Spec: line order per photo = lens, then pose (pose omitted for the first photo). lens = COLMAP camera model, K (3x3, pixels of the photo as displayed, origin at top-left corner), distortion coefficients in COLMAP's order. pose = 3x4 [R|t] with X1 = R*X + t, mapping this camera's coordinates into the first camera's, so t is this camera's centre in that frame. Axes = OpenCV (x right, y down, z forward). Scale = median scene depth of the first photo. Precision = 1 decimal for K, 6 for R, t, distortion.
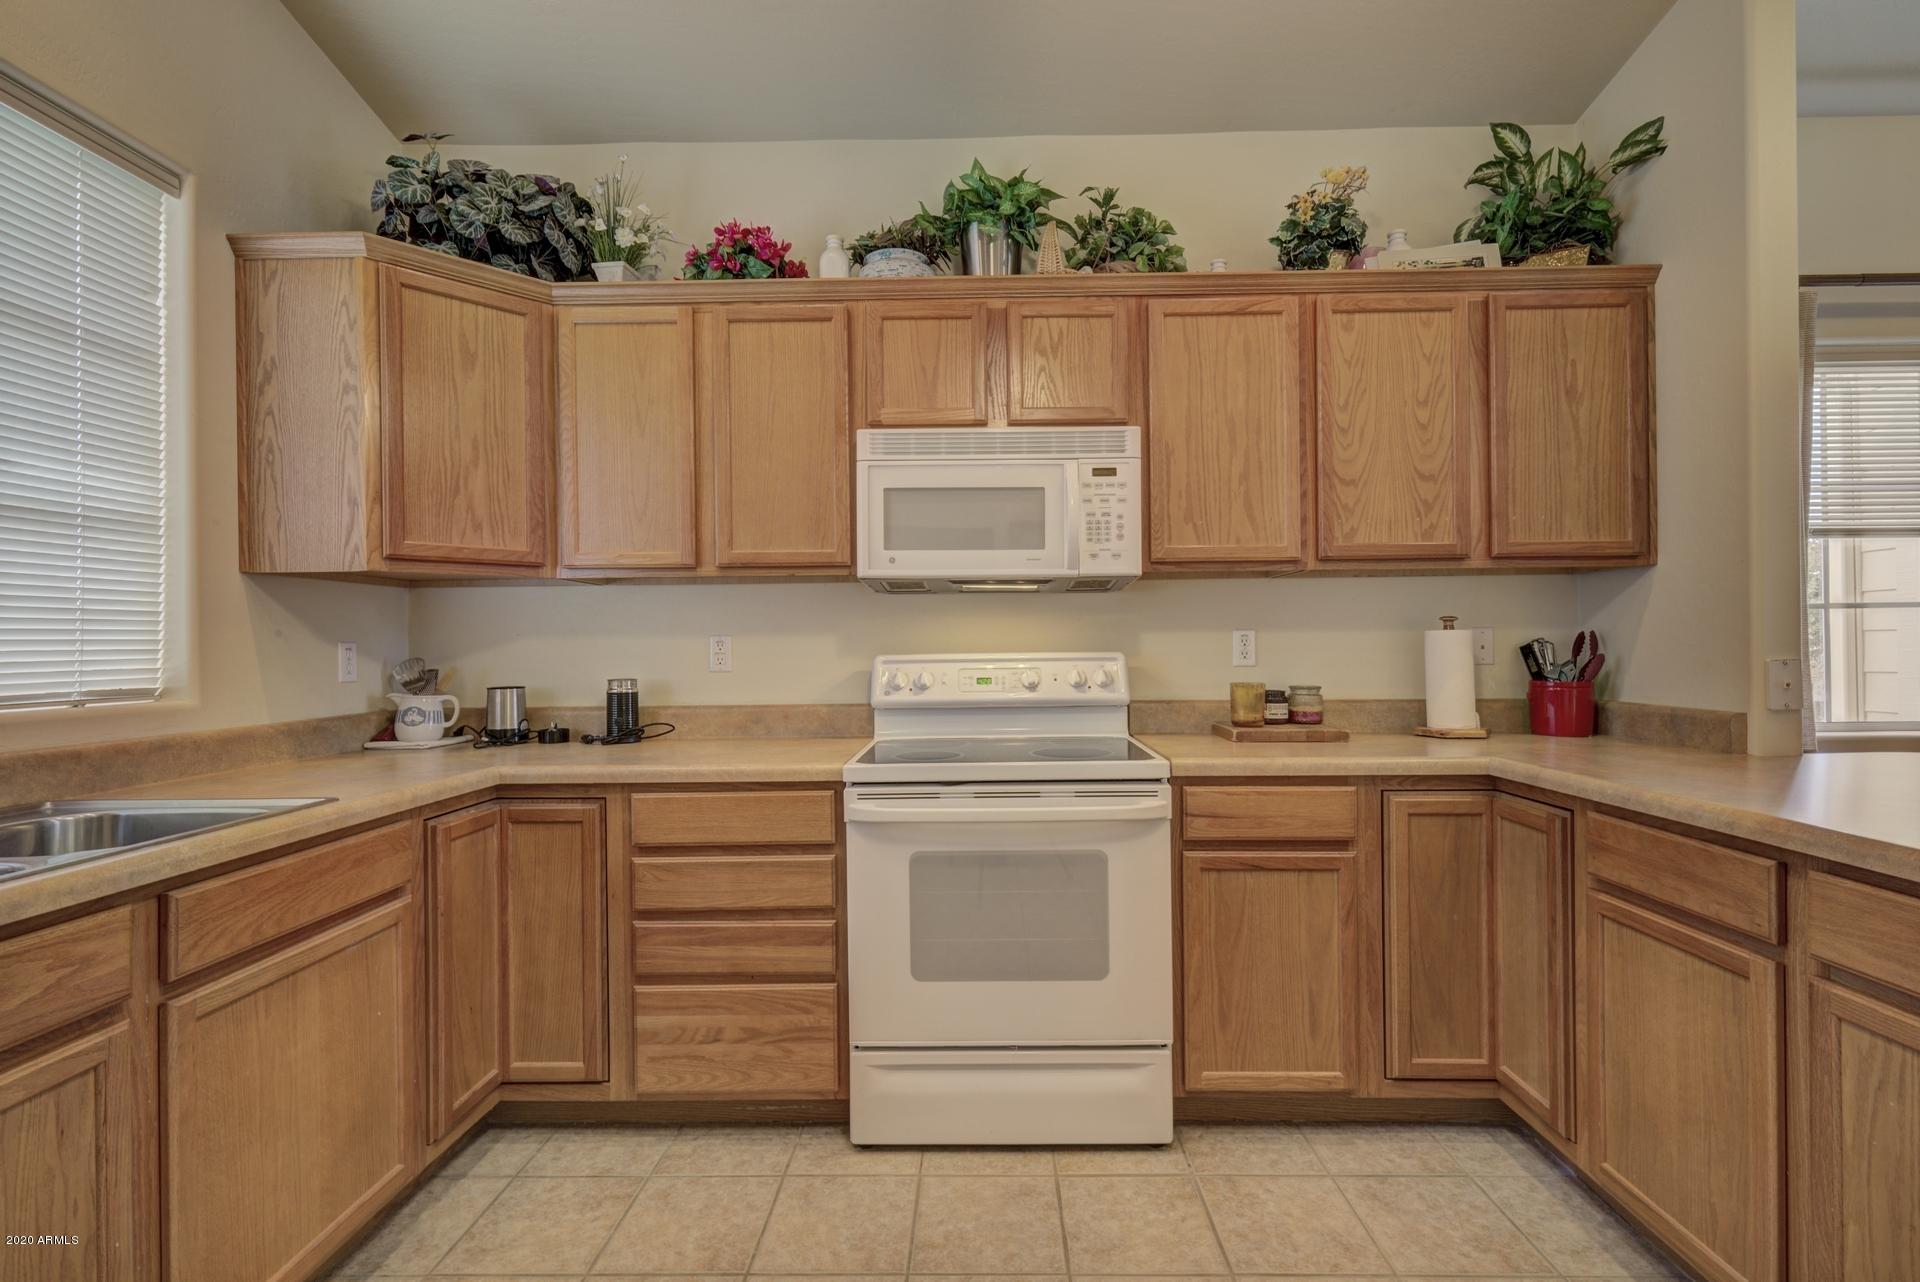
lens RADIAL K [[865.0, 0, 963.0], [0, 865.0, 644.6], [0, 0, 1]] dist [0.002523, -0.001906]
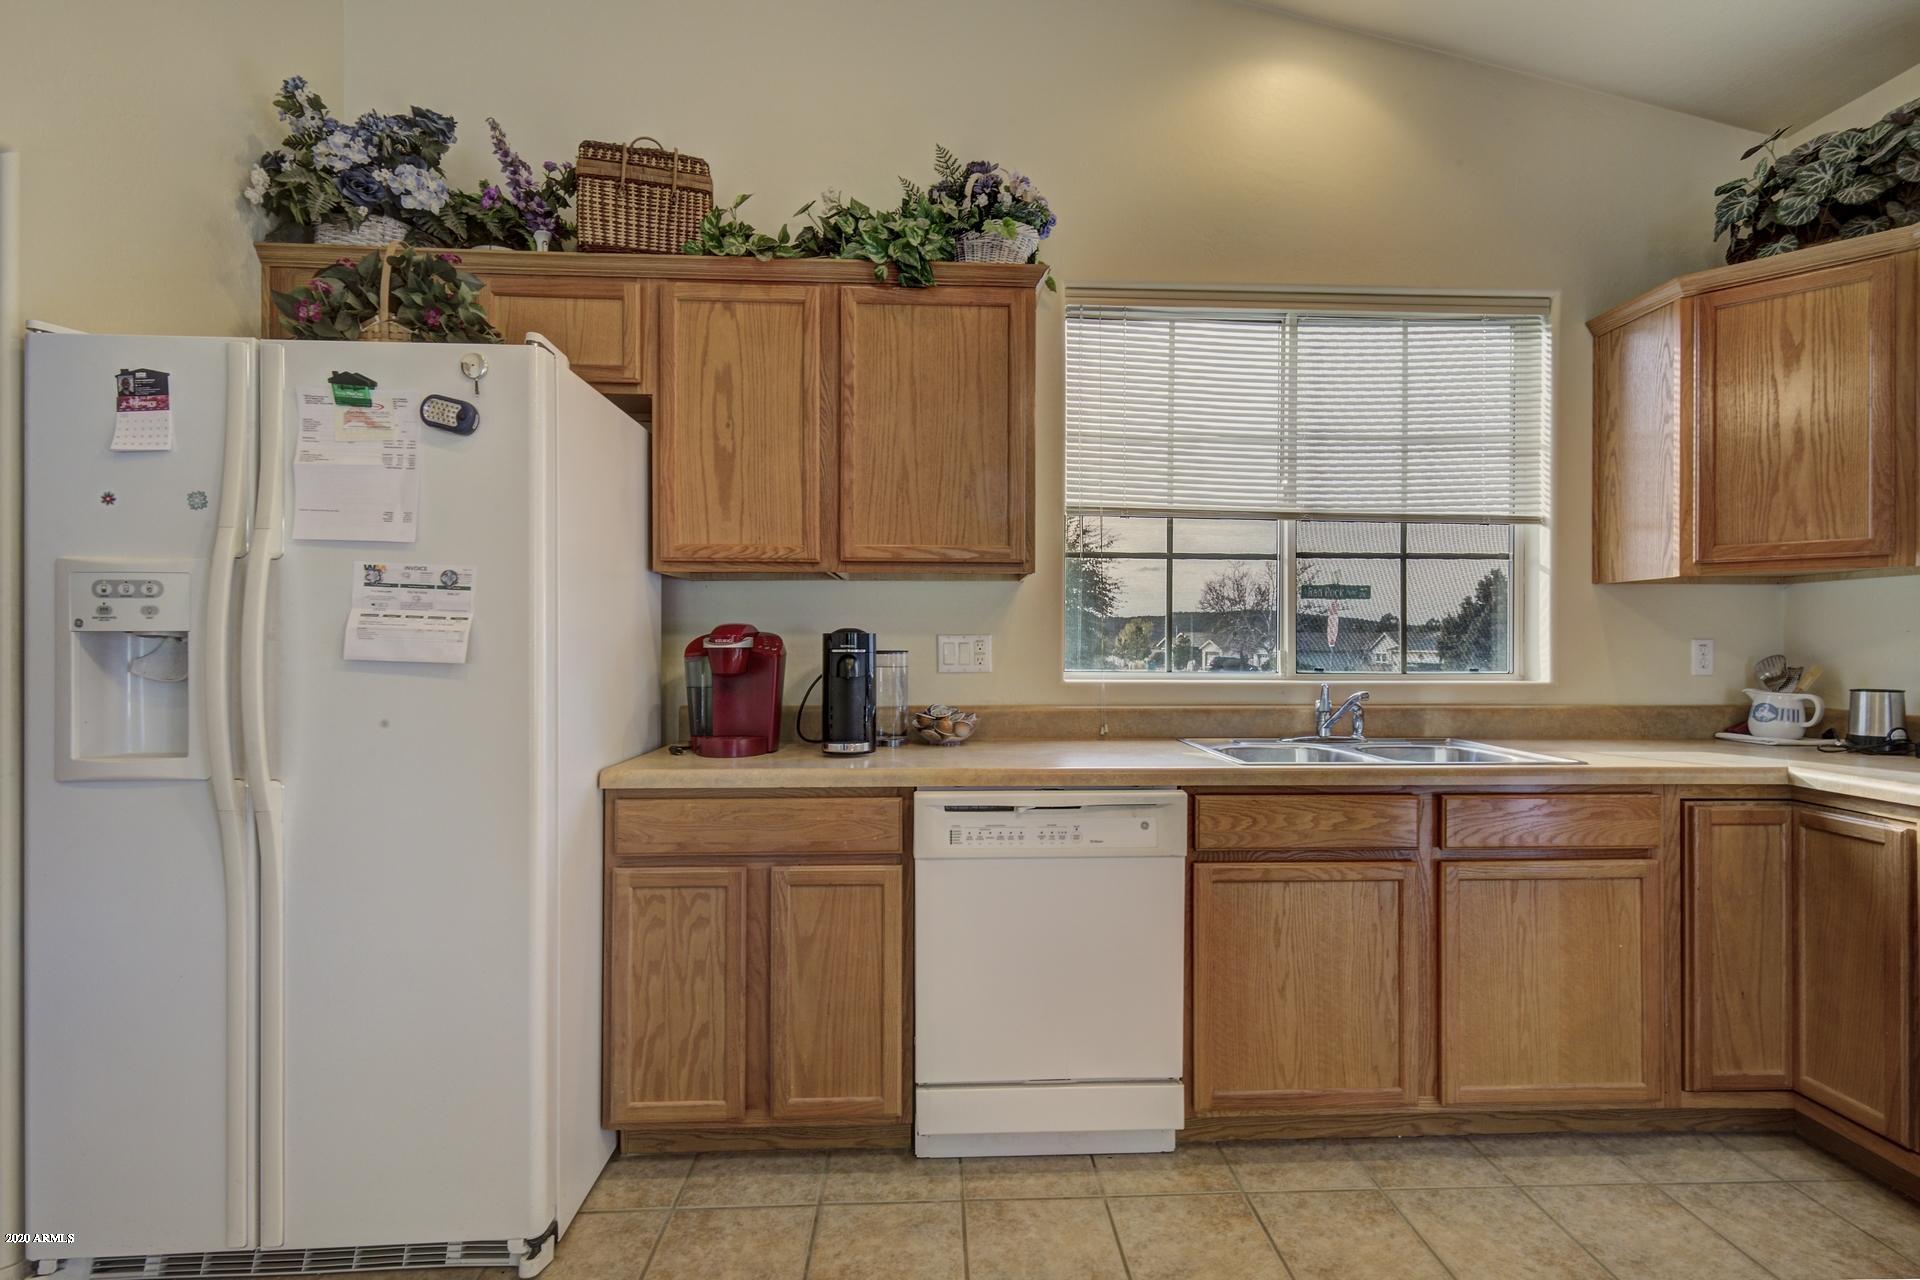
lens RADIAL K [[865.0, 0, 963.9], [0, 865.0, 646.7], [0, 0, 1]] dist [0.002523, -0.001906]
pose [[0.053560, 0.014335, -0.998462, 0.353112], [-0.003558, 0.999893, 0.014165, -0.005762], [0.998558, 0.002793, 0.053606, 0.008207]]
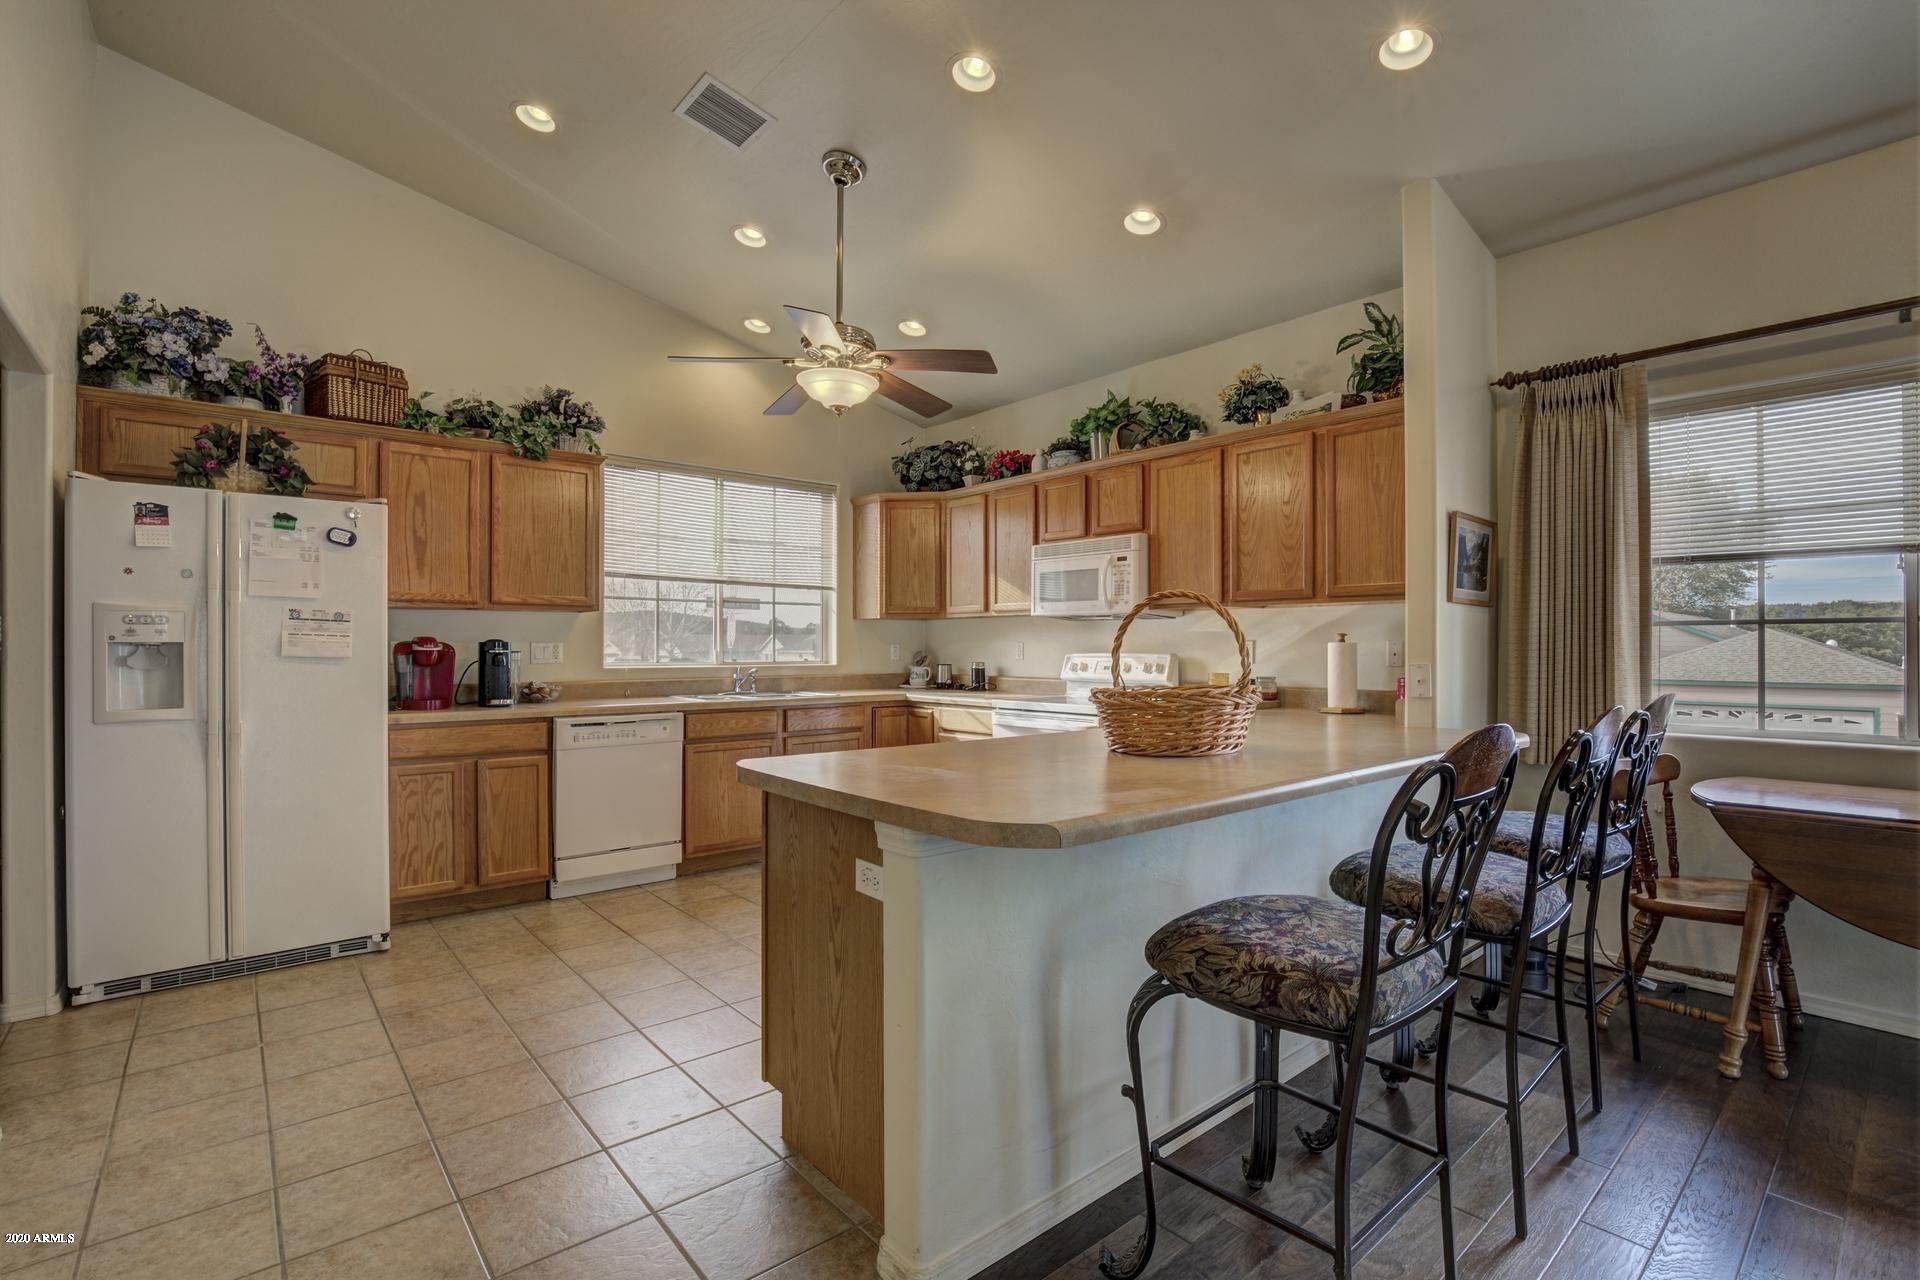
lens RADIAL K [[865.0, 0, 952.9], [0, 865.0, 638.1], [0, 0, 1]] dist [0.002523, -0.001906]
pose [[0.651580, 0.004340, -0.758568, 1.356267], [-0.008187, 0.999966, -0.001312, -0.019774], [0.758536, 0.007066, 0.651593, -0.521066]]
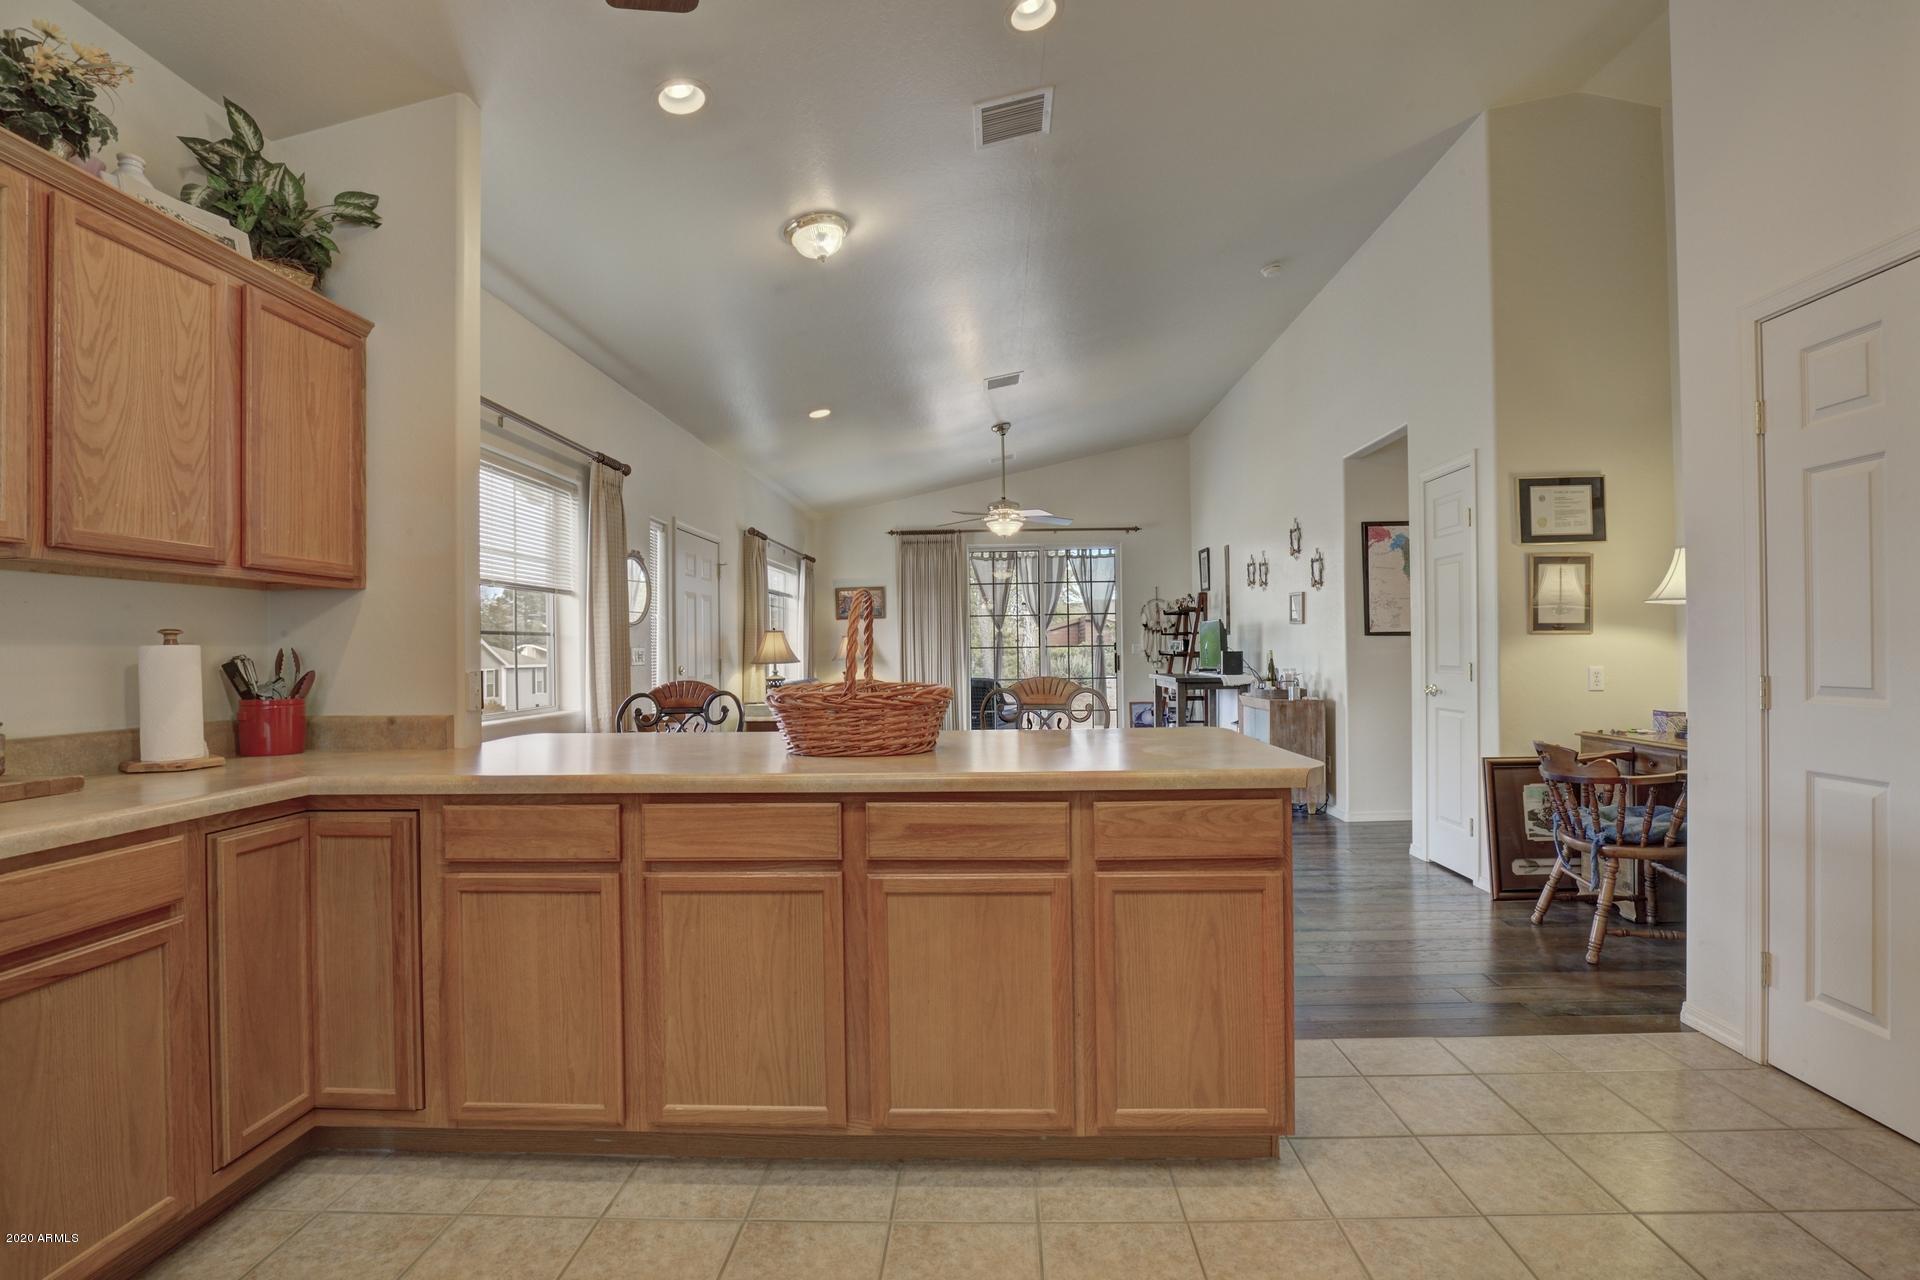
lens RADIAL K [[865.0, 0, 984.6], [0, 865.0, 638.1], [0, 0, 1]] dist [0.002523, -0.001906]
pose [[0.010012, 0.024101, 0.999659, -0.310761], [0.006003, 0.999690, -0.024162, 0.002120], [-0.999932, 0.006243, 0.009864, 0.200903]]
